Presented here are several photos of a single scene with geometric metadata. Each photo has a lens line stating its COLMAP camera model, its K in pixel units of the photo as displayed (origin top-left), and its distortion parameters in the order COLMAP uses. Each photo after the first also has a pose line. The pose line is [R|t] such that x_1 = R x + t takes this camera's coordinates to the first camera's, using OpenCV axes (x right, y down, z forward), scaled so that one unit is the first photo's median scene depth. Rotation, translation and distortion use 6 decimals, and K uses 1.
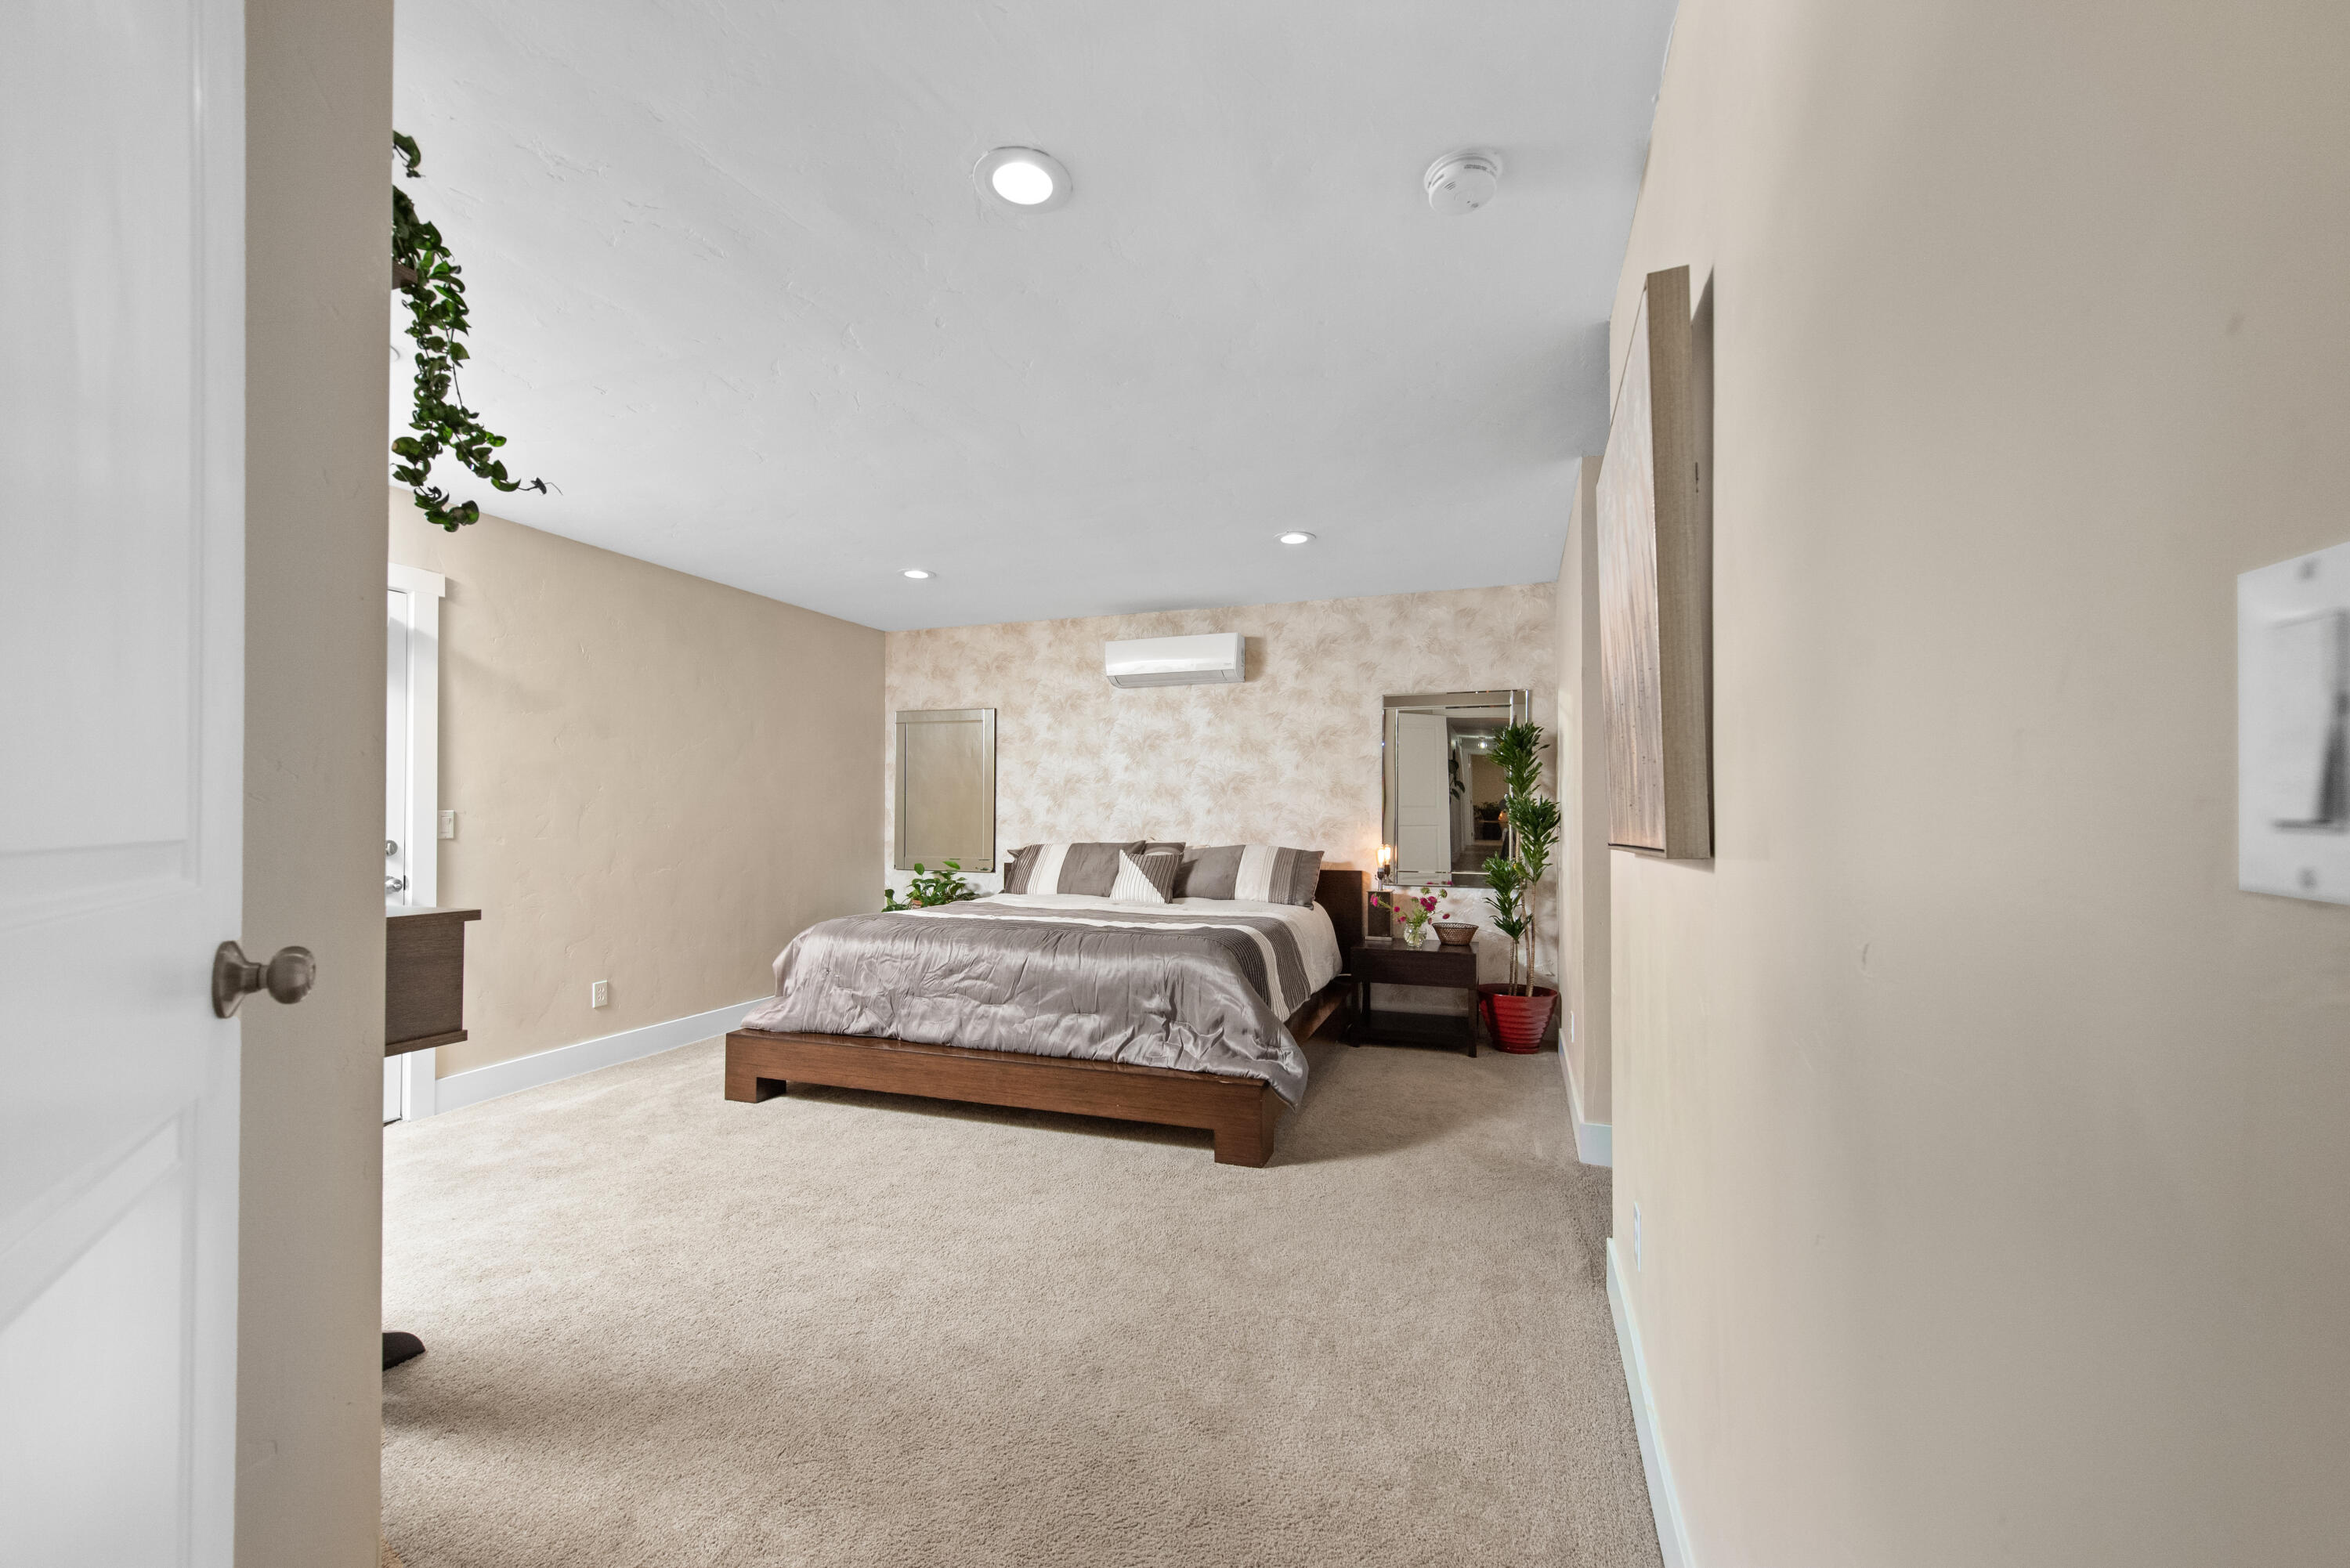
lens RADIAL K [[925.0, 0, 1191.4], [0, 925.0, 806.0], [0, 0, 1]] dist [0.015747, -0.004272]
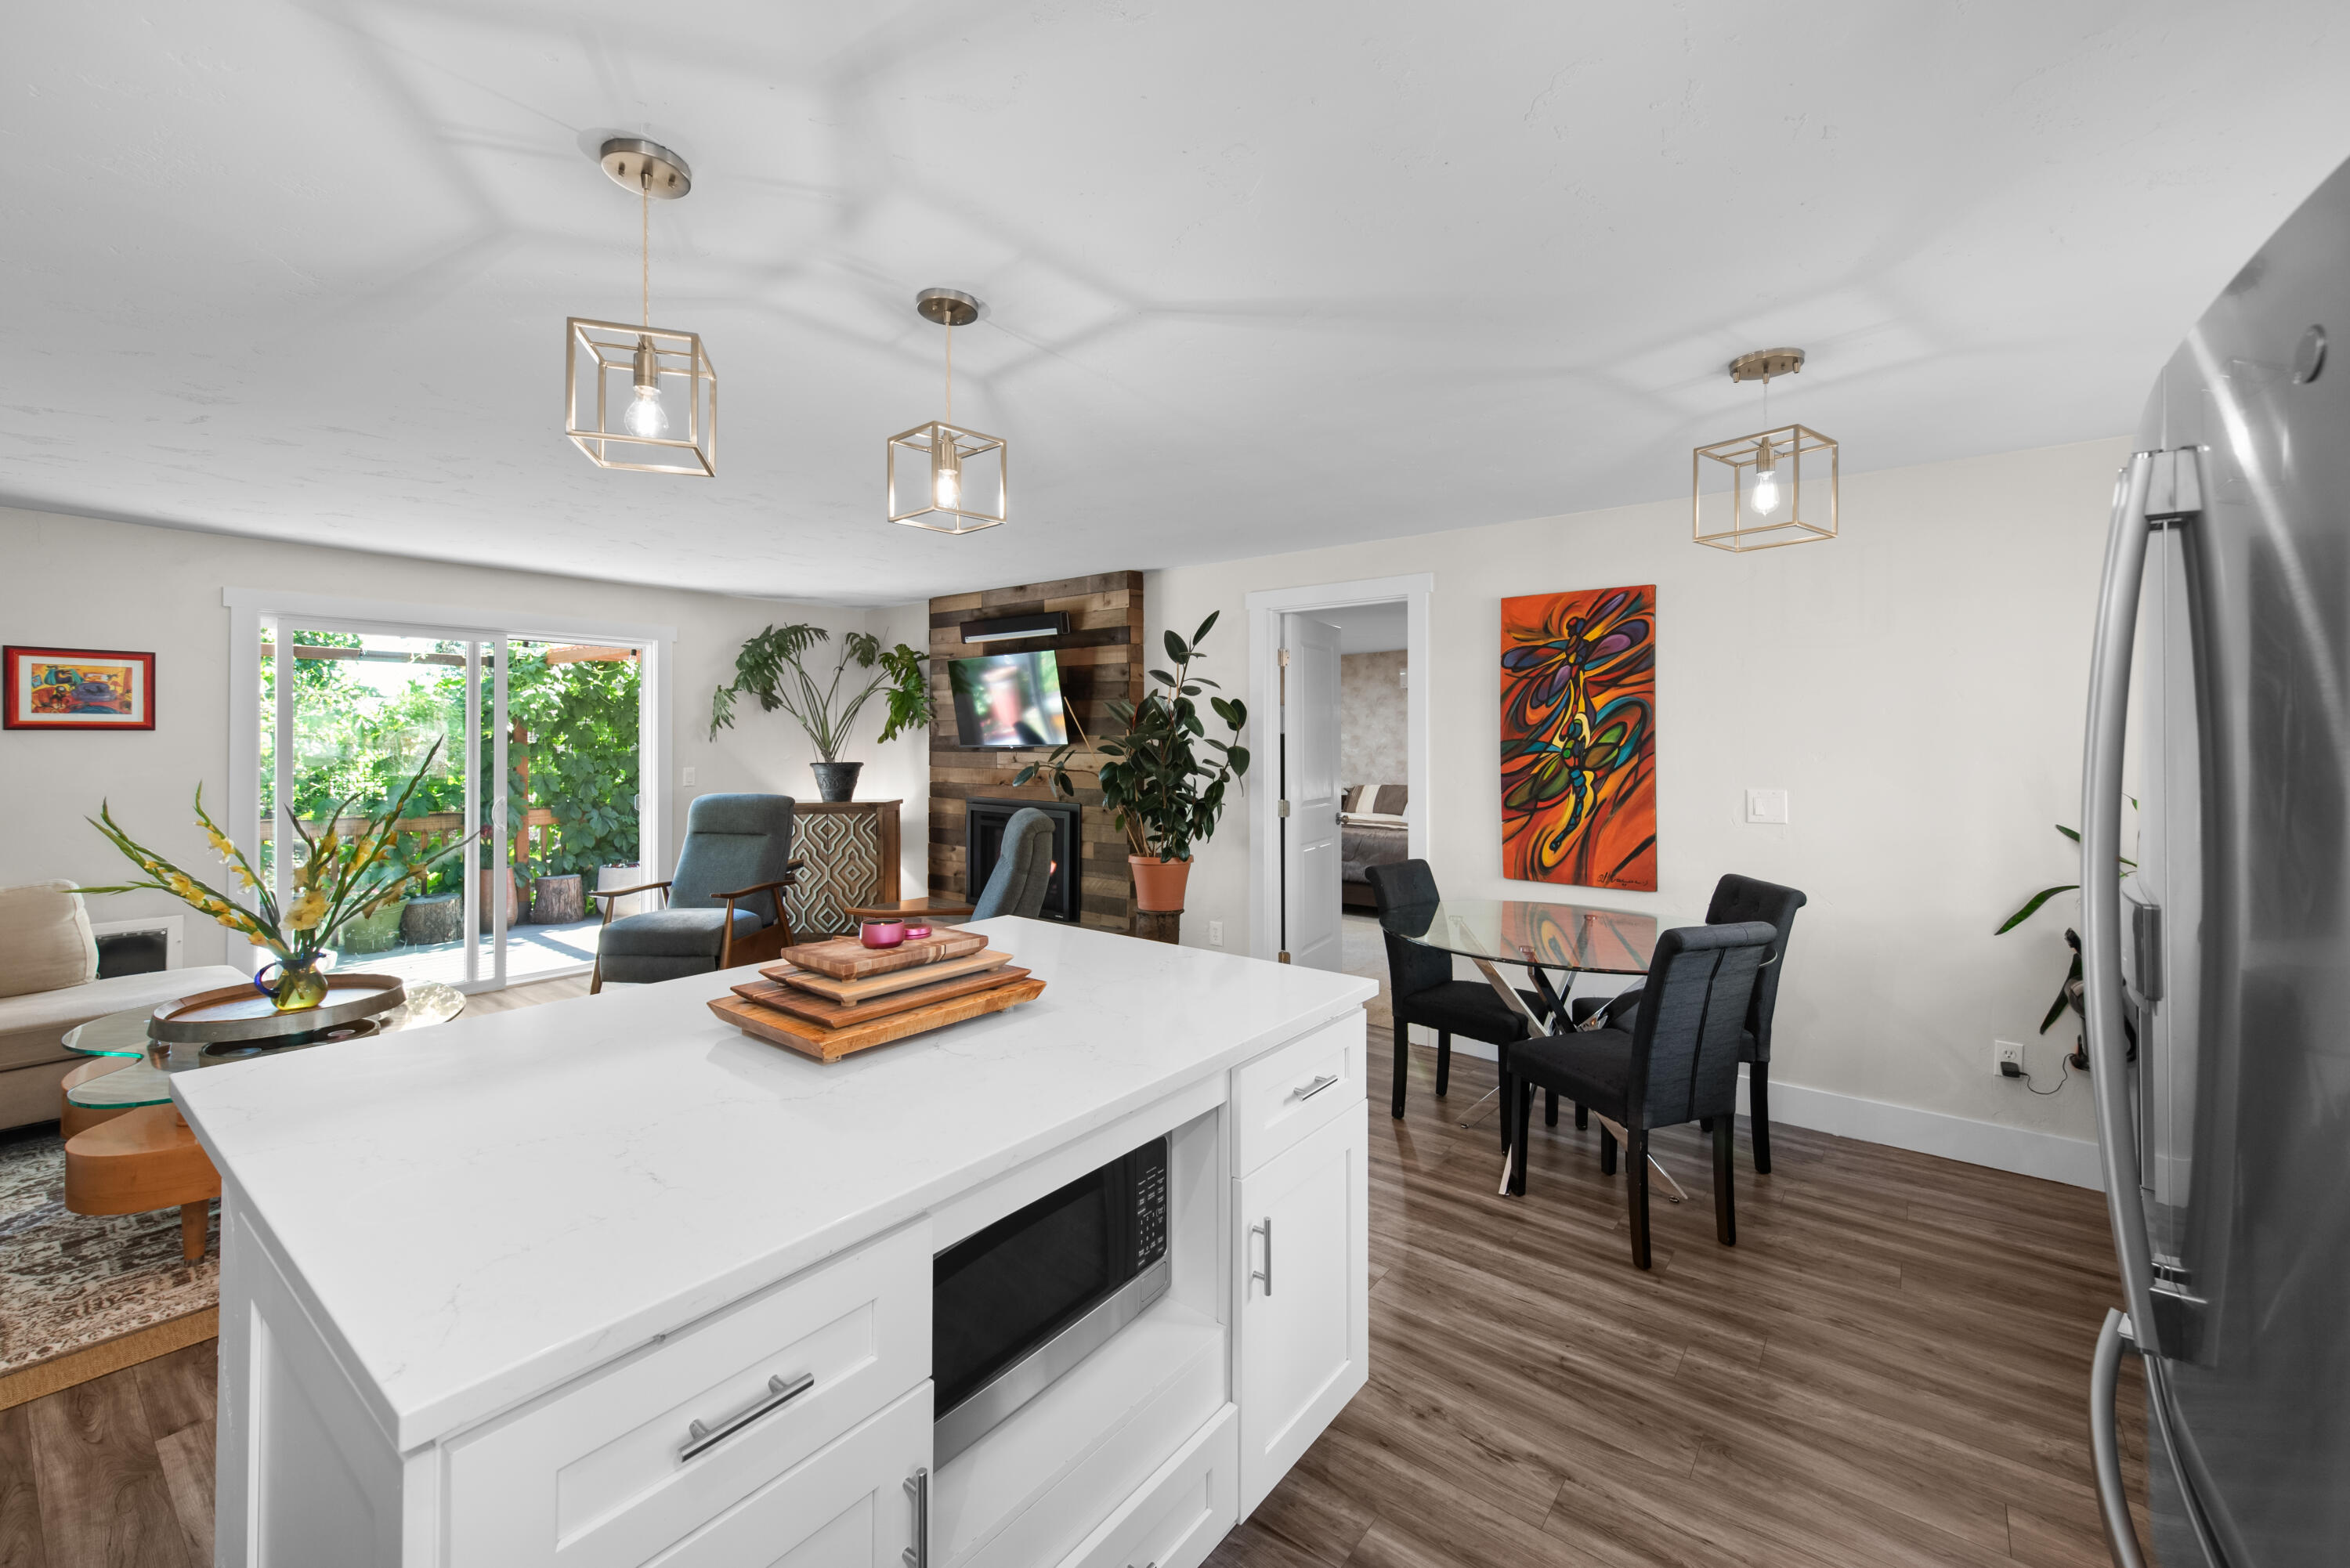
lens RADIAL K [[954.9, 0, 1174.1], [0, 954.9, 738.1], [0, 0, 1]] dist [0.016282, -0.005135]
pose [[0.943853, -0.000402, -0.330366, 0.110237], [0.001867, 0.999990, 0.004118, -0.064201], [0.330361, -0.004504, 0.943844, -0.935806]]
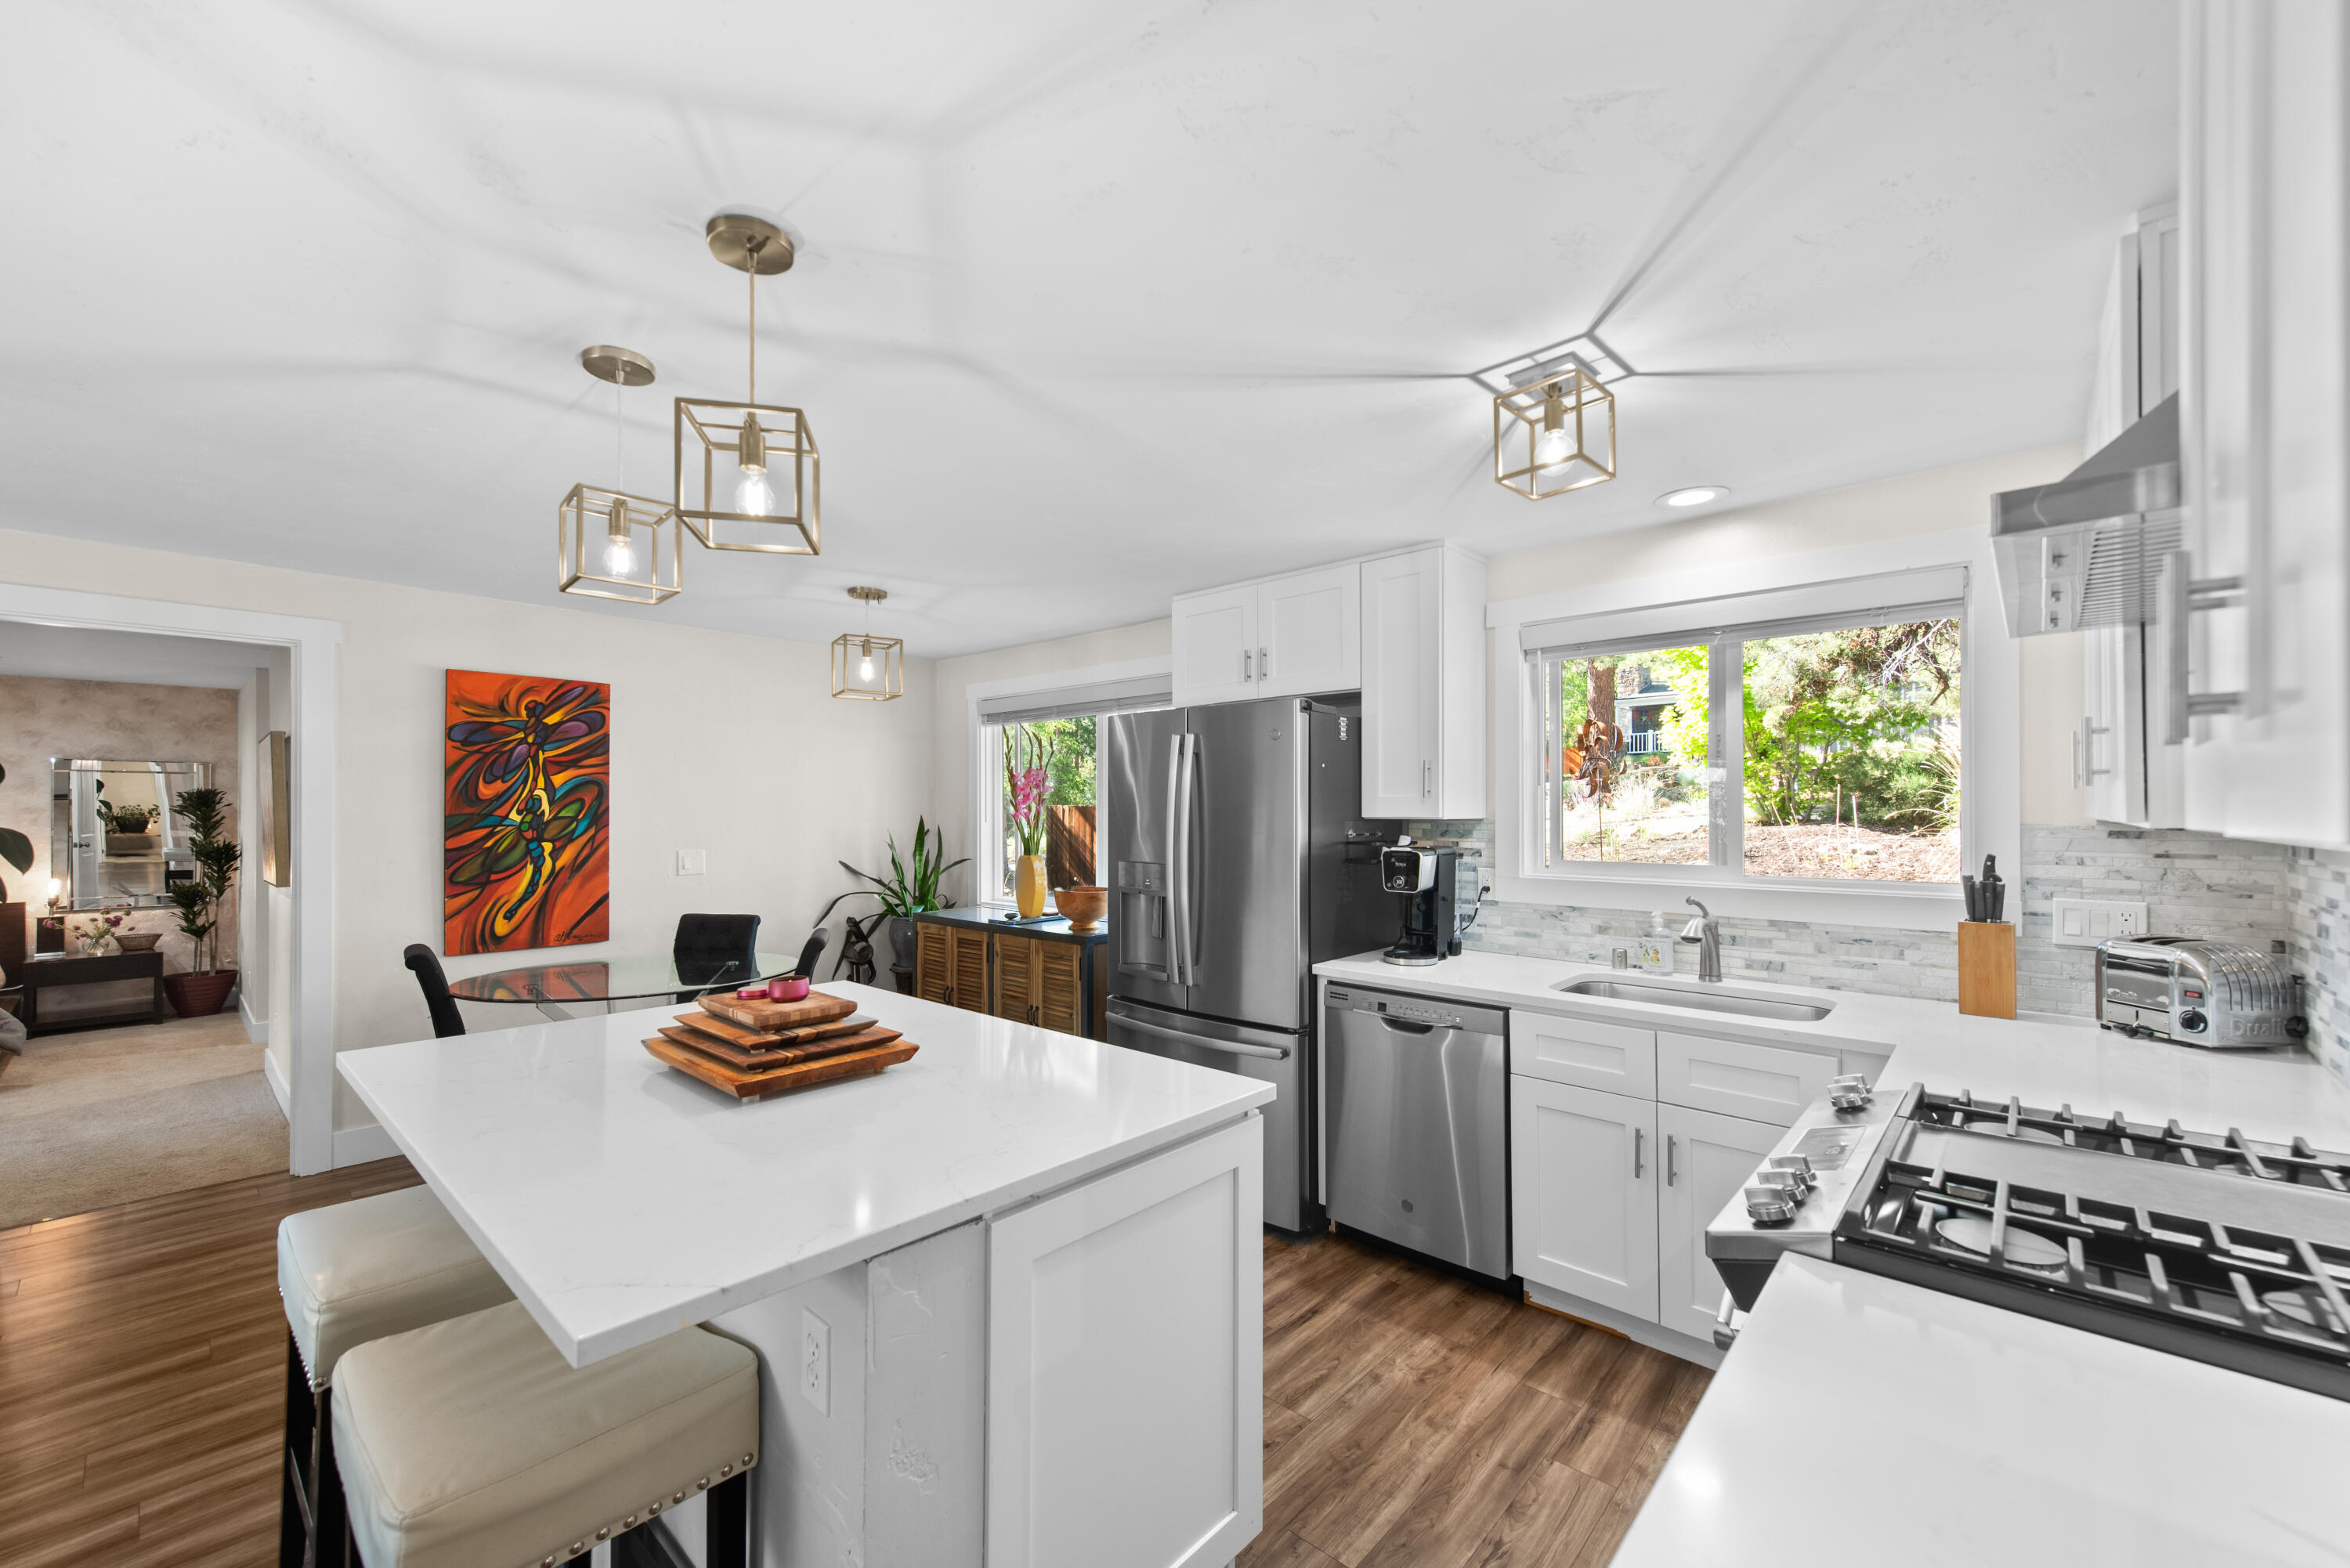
lens RADIAL K [[925.0, 0, 1191.4], [0, 925.0, 806.0], [0, 0, 1]] dist [0.015747, -0.004272]
pose [[0.390843, 0.003073, 0.920452, -0.372194], [-0.005790, 0.999983, -0.000880, -0.068621], [-0.920439, -0.004986, 0.390855, -0.945387]]
